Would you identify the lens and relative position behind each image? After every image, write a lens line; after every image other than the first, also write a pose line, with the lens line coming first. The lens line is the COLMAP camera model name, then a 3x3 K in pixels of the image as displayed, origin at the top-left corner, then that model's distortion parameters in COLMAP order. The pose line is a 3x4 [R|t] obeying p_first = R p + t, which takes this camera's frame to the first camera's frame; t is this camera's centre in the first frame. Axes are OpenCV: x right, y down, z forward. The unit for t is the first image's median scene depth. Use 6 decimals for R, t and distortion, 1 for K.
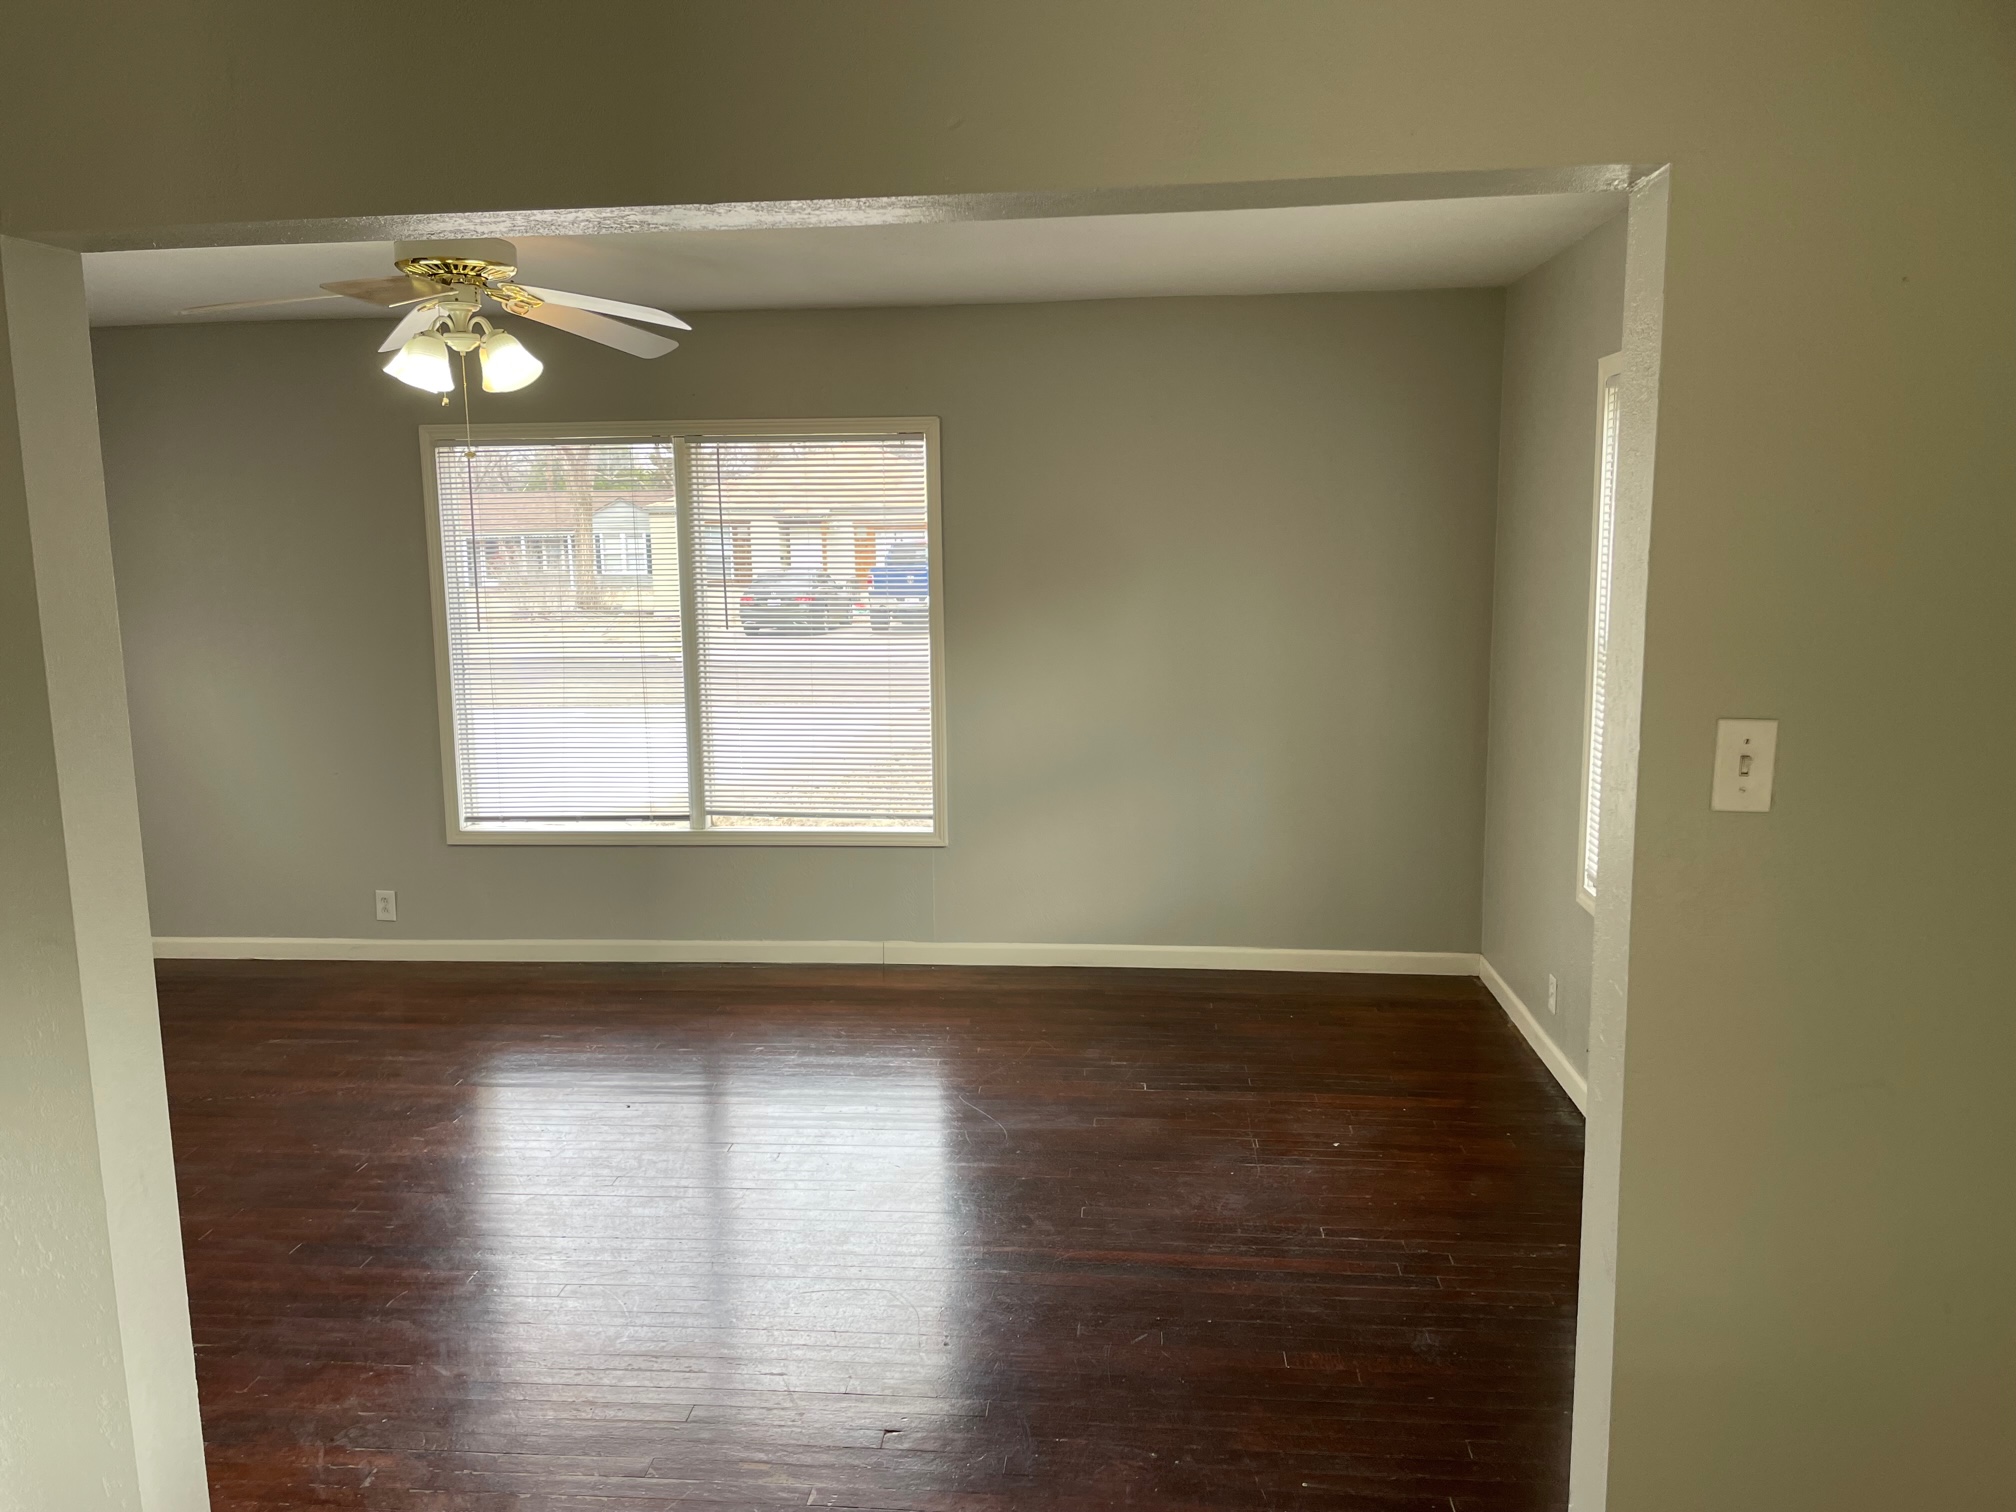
lens RADIAL K [[1506.4, 0, 1008.0], [0, 1506.4, 756.0], [0, 0, 1]] dist [0.132154, -0.213095]
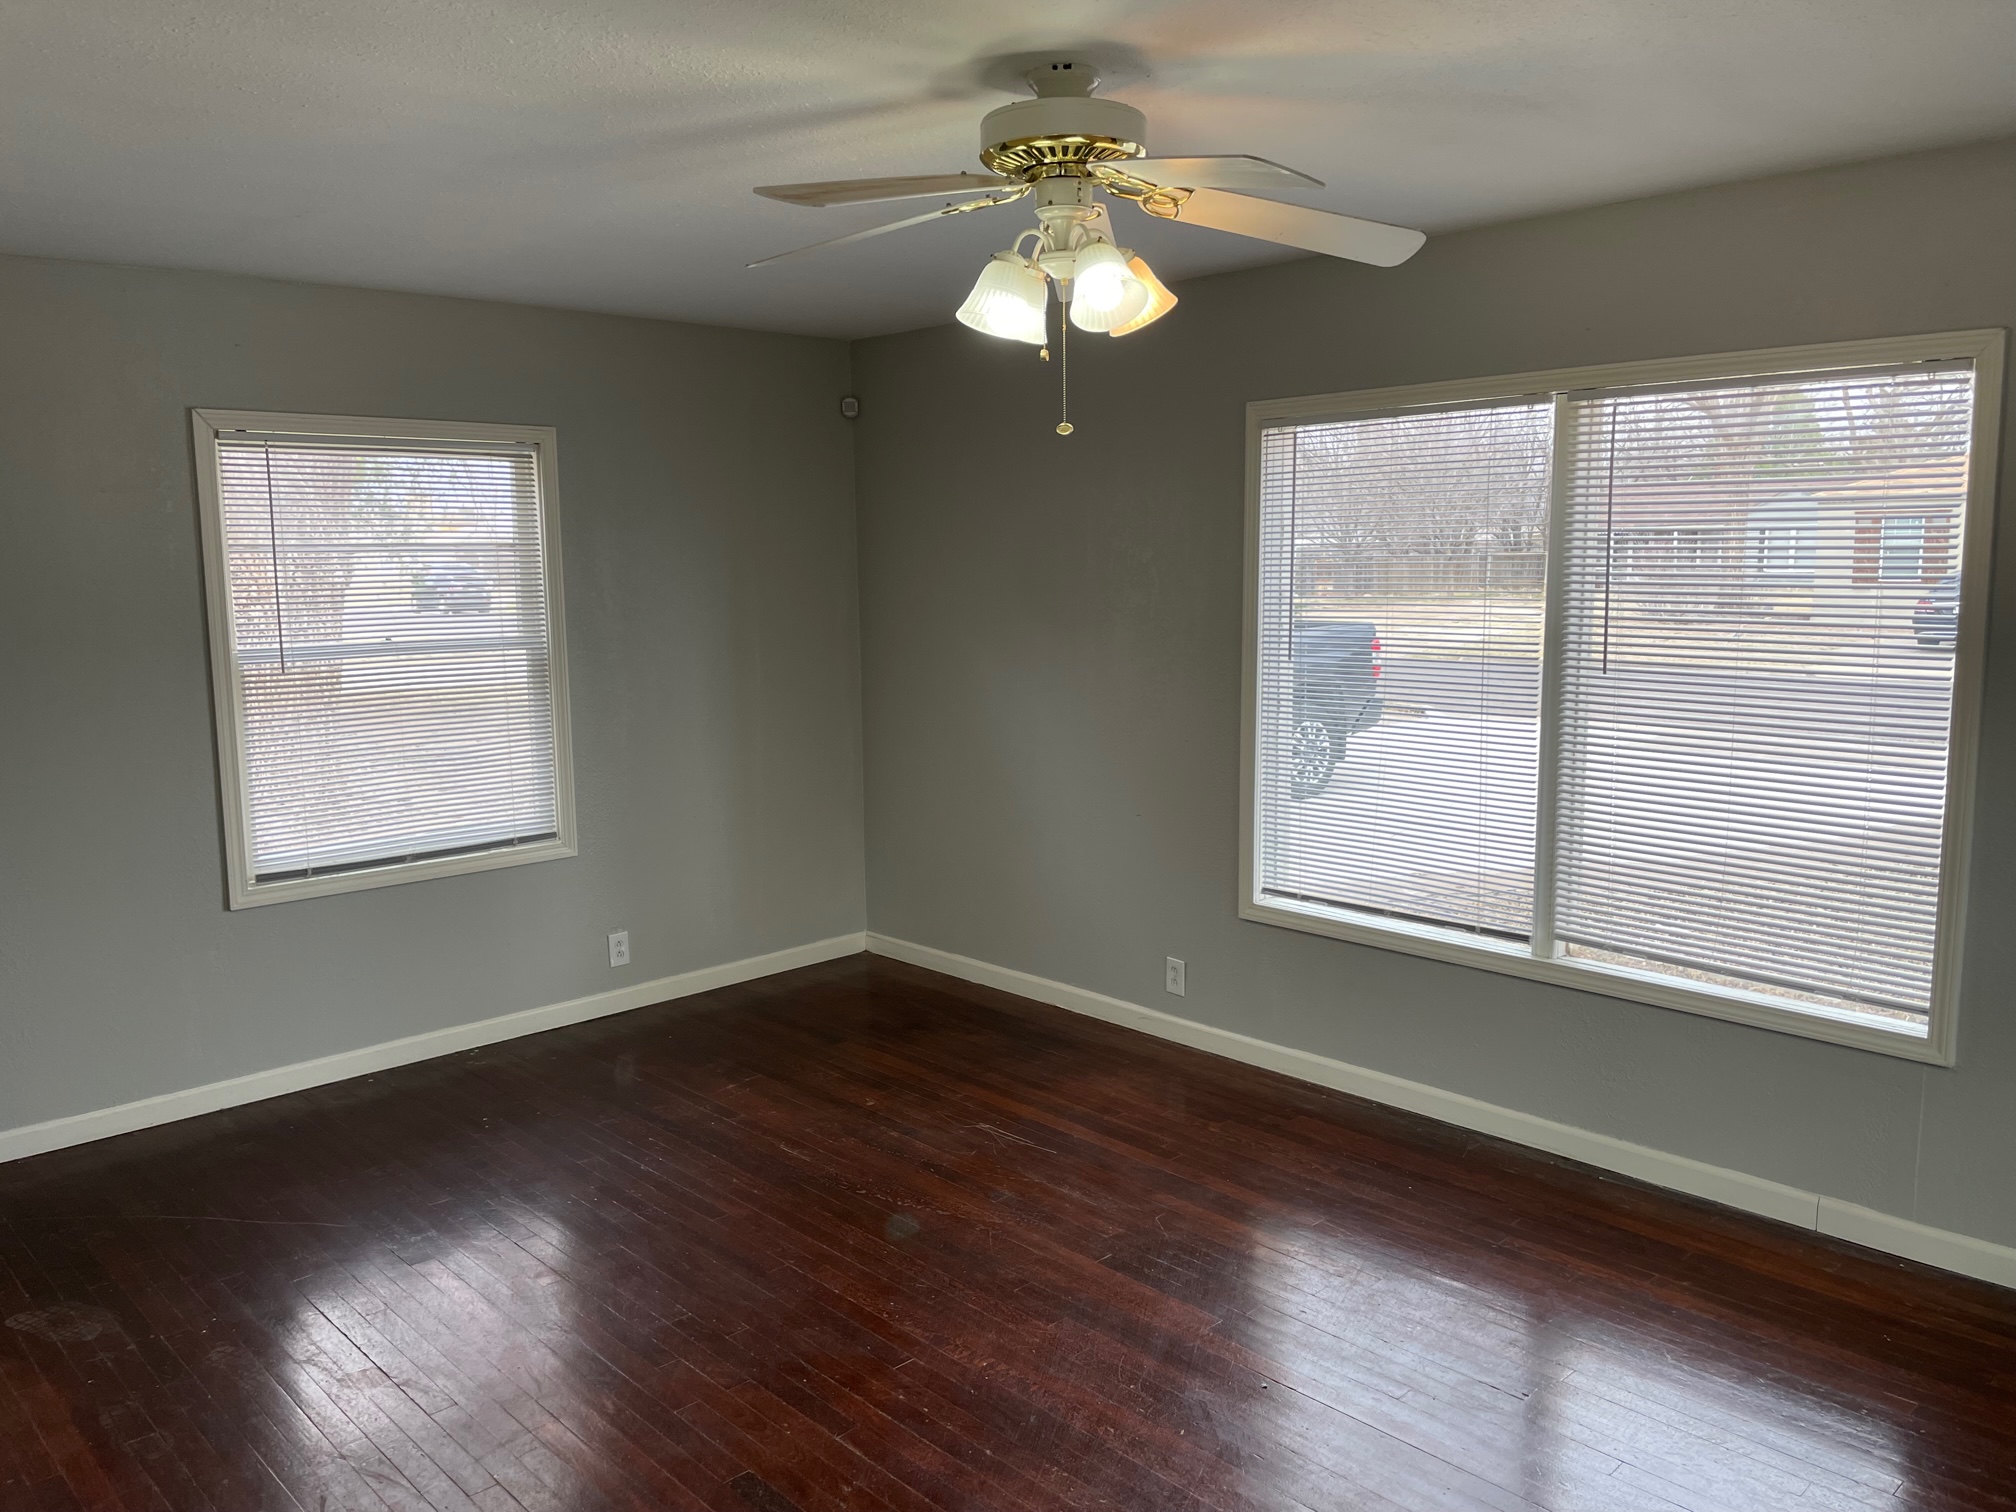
lens RADIAL K [[1506.4, 0, 1008.0], [0, 1506.4, 756.0], [0, 0, 1]] dist [0.132154, -0.213095]
pose [[0.748029, 0.094847, -0.656854, 0.065647], [-0.093107, 0.994945, 0.037635, -0.048741], [0.657103, 0.033006, 0.753078, 0.317536]]
